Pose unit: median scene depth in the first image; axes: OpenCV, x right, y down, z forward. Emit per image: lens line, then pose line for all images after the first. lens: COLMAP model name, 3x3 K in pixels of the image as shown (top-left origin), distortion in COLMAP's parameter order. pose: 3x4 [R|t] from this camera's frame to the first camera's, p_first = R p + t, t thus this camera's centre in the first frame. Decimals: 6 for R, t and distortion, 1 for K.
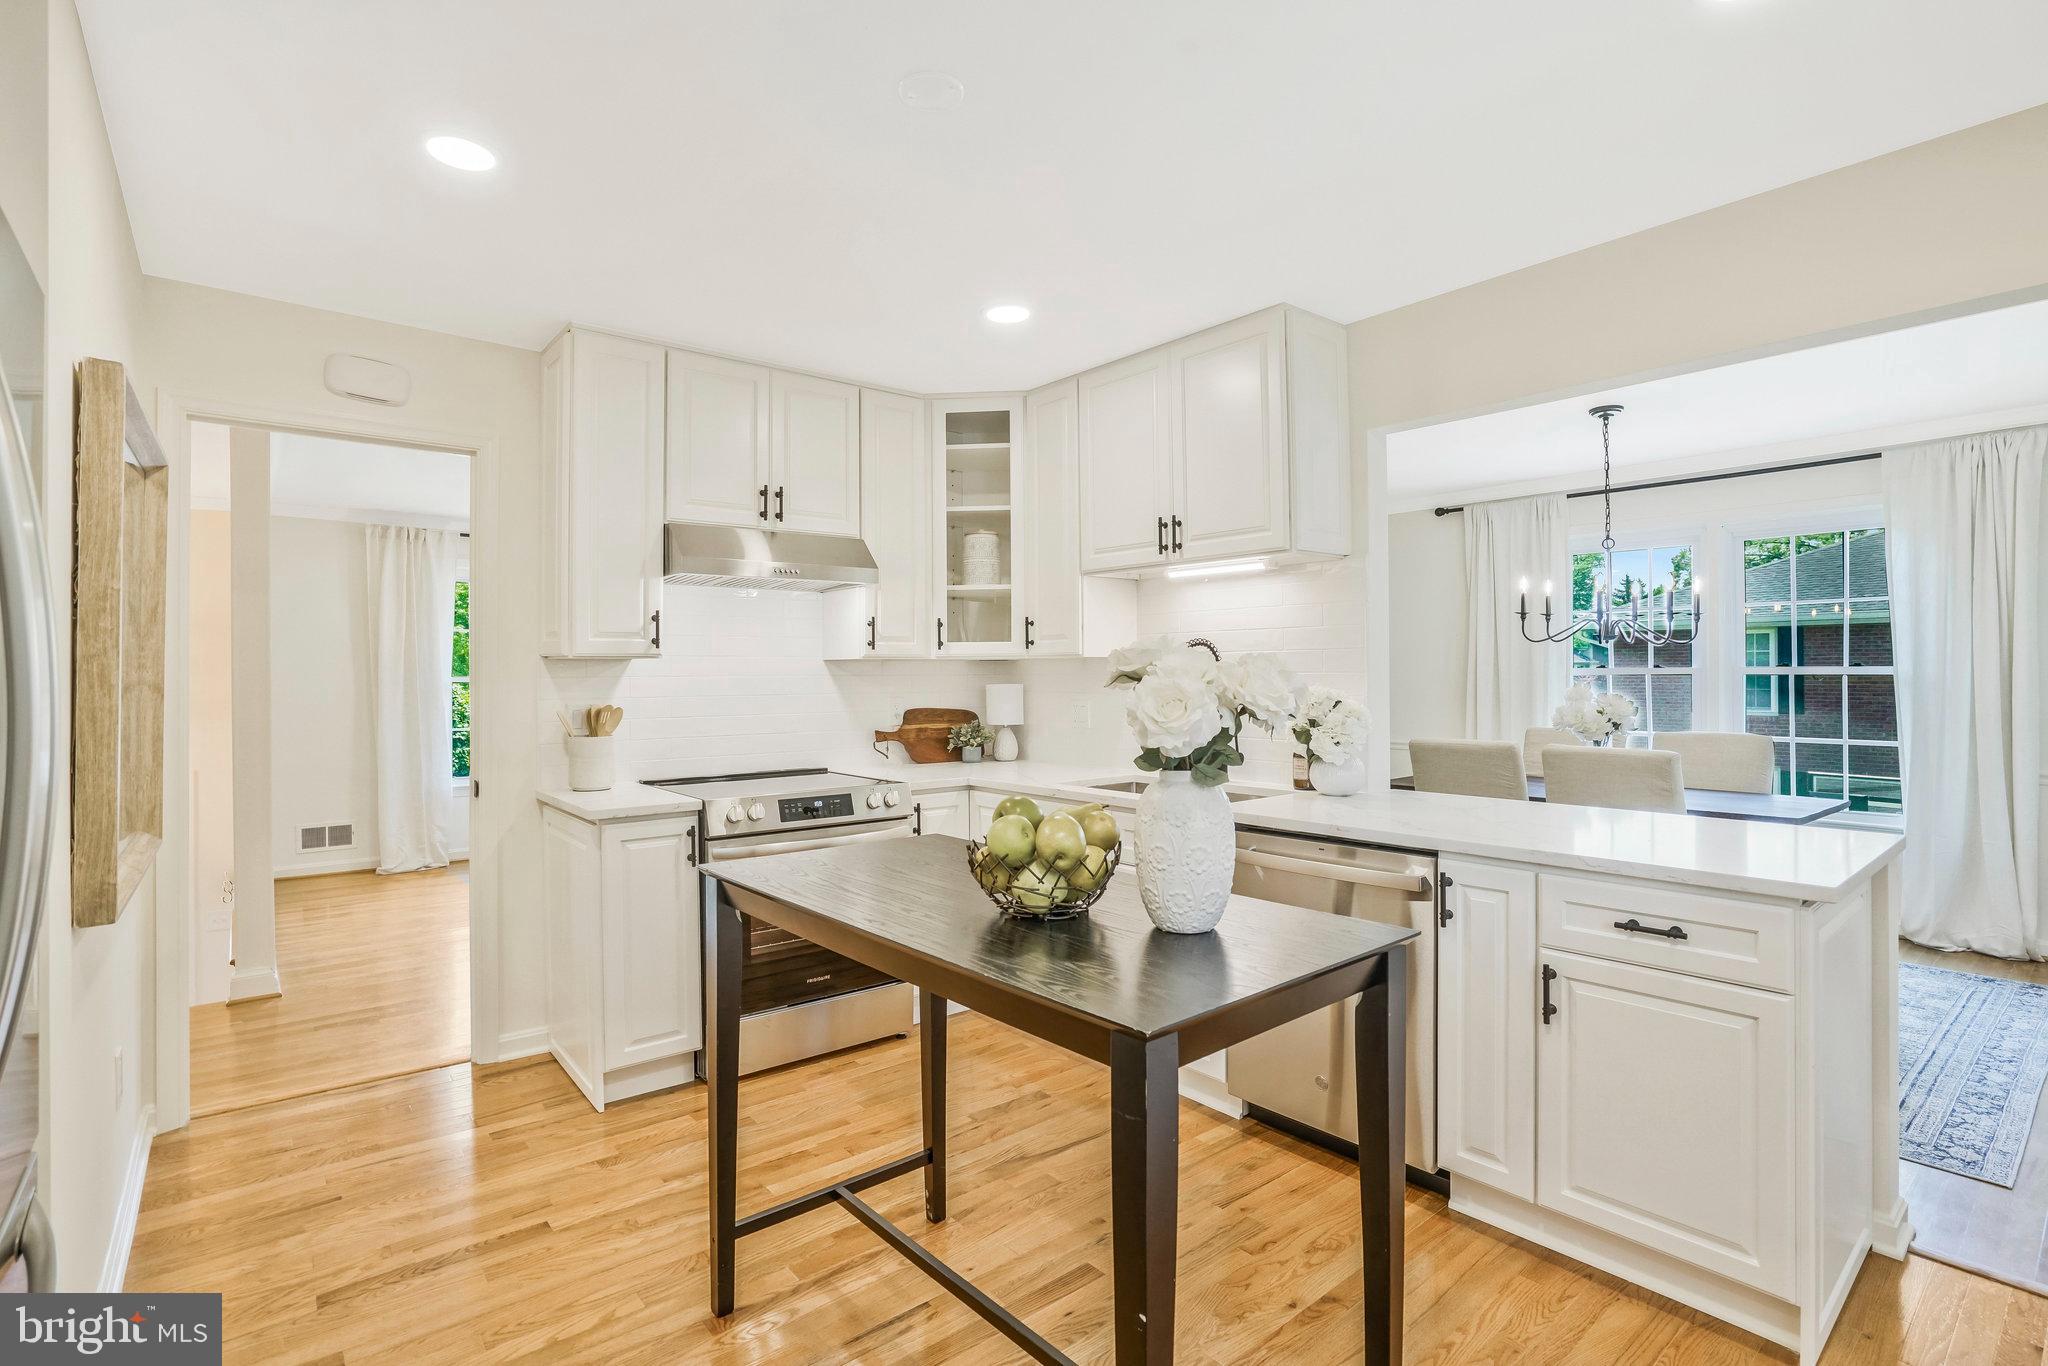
lens RADIAL K [[961.7, 0, 1001.4], [0, 961.7, 681.7], [0, 0, 1]] dist [-0.052082, -0.000044]
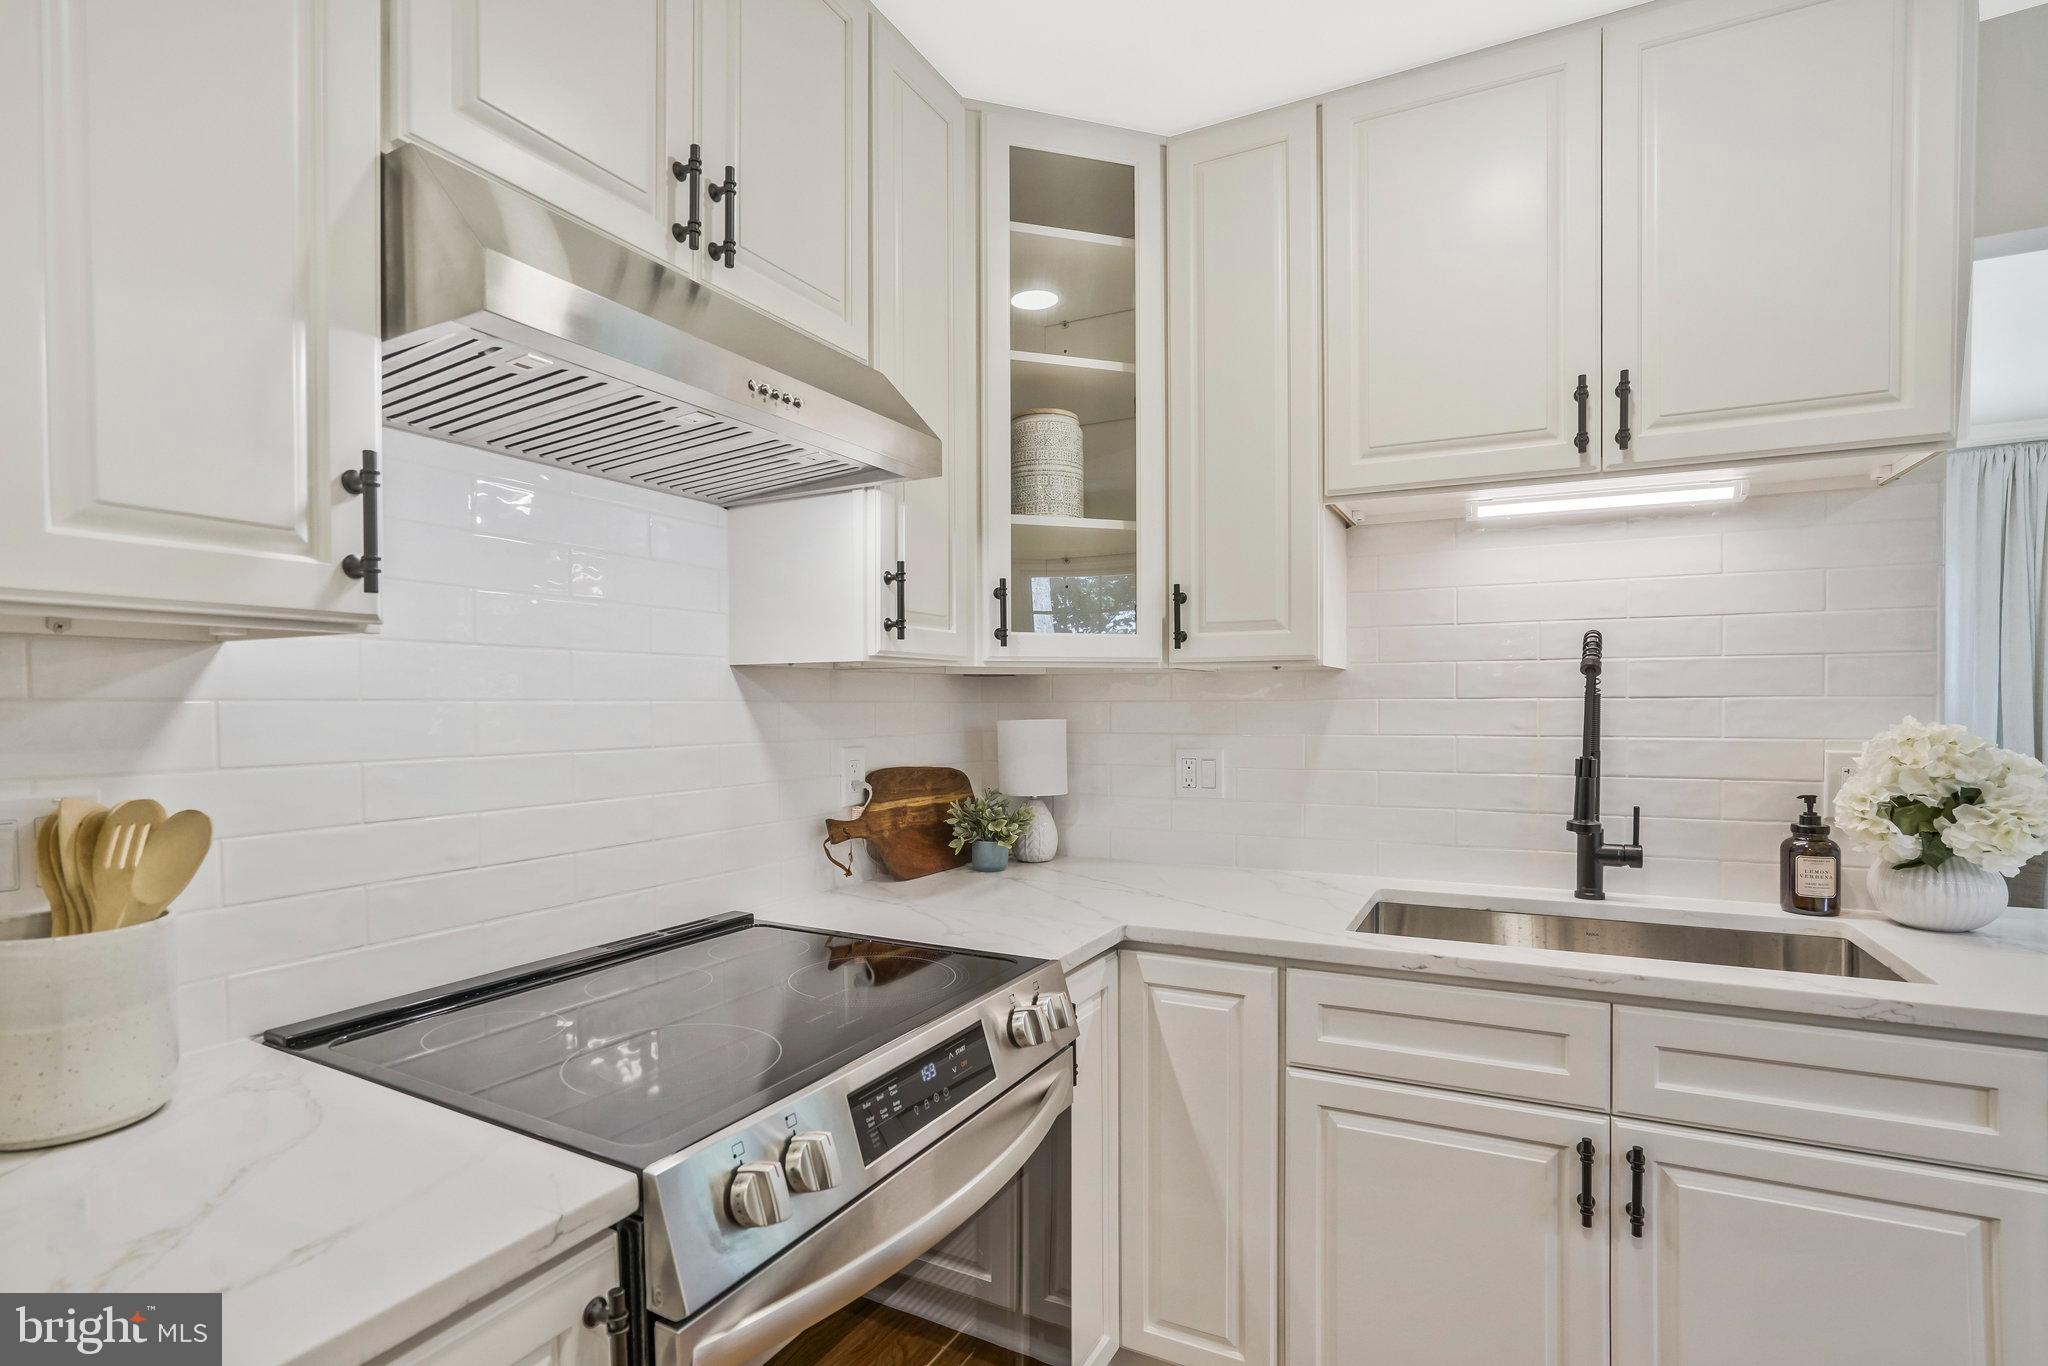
lens RADIAL K [[1052.4, 0, 1093.7], [0, 1052.4, 707.2], [0, 0, 1]] dist [-0.028388, -0.000129]
pose [[0.919998, 0.002228, 0.391917, -0.224520], [0.001660, 0.999953, -0.009583, 0.001513], [-0.391920, 0.009467, 0.919951, 0.506626]]
